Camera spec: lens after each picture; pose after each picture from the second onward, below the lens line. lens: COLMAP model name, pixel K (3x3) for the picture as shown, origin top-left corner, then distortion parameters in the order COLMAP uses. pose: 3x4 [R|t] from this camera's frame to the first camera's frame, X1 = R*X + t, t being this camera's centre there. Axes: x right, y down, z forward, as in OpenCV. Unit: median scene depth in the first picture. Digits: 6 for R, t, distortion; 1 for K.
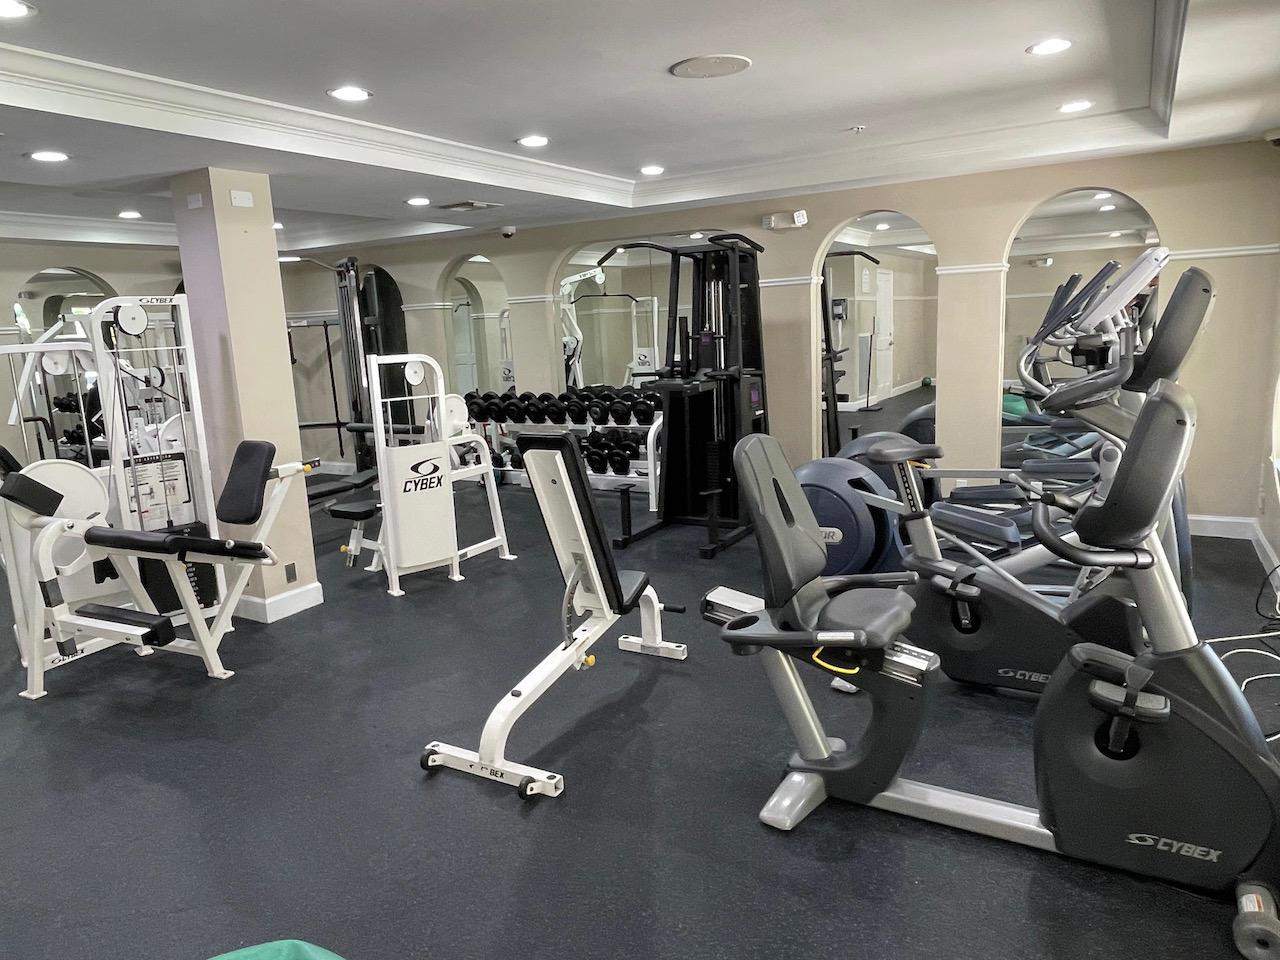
lens RADIAL K [[857.9, 0, 633.8], [0, 857.9, 484.2], [0, 0, 1]] dist [0.041856, -0.075127]
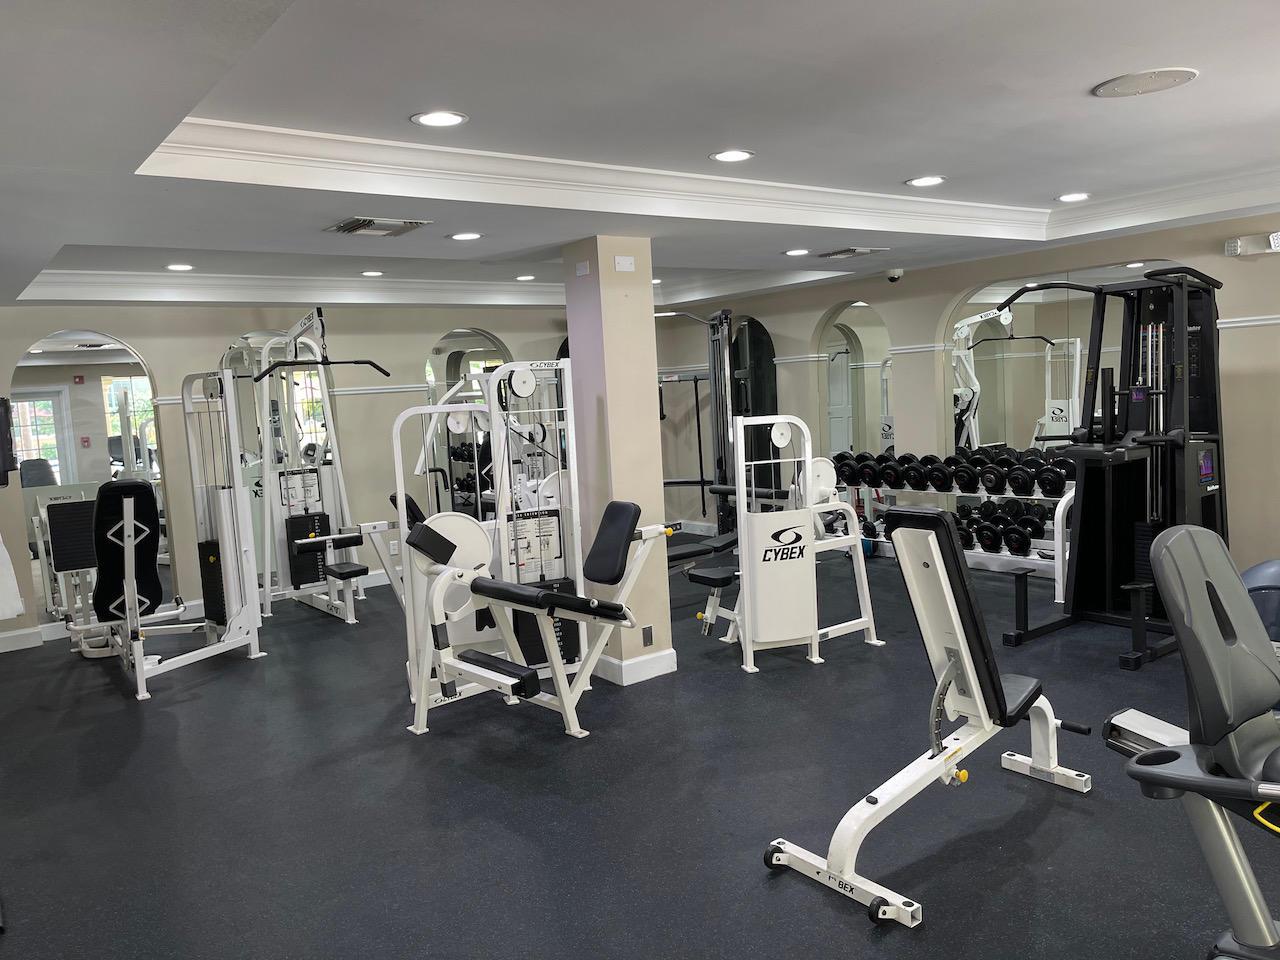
lens RADIAL K [[978.0, 0, 640.0], [0, 978.0, 480.0], [0, 0, 1]] dist [0.082993, -0.098172]
pose [[0.922655, 0.032593, -0.384247, 0.016076], [-0.059032, 0.996615, -0.057213, -0.010167], [0.381082, 0.075470, 0.921456, -0.042013]]
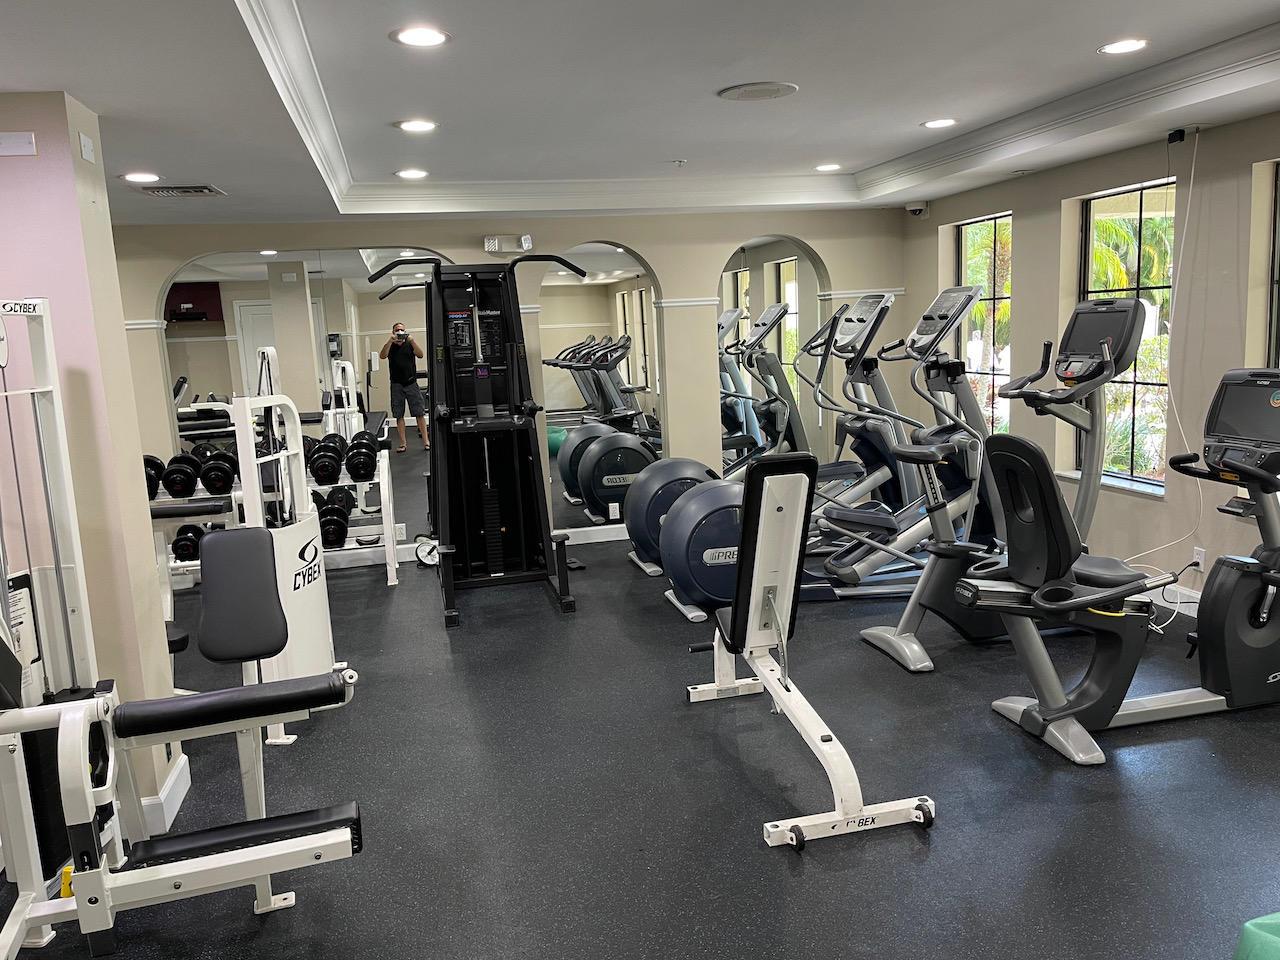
lens RADIAL K [[978.0, 0, 640.0], [0, 978.0, 480.0], [0, 0, 1]] dist [0.082993, -0.098172]
pose [[0.718057, -0.098403, 0.688993, -0.607625], [0.146423, 0.989157, -0.011326, -0.029299], [-0.680408, 0.109017, 0.724679, 0.212121]]
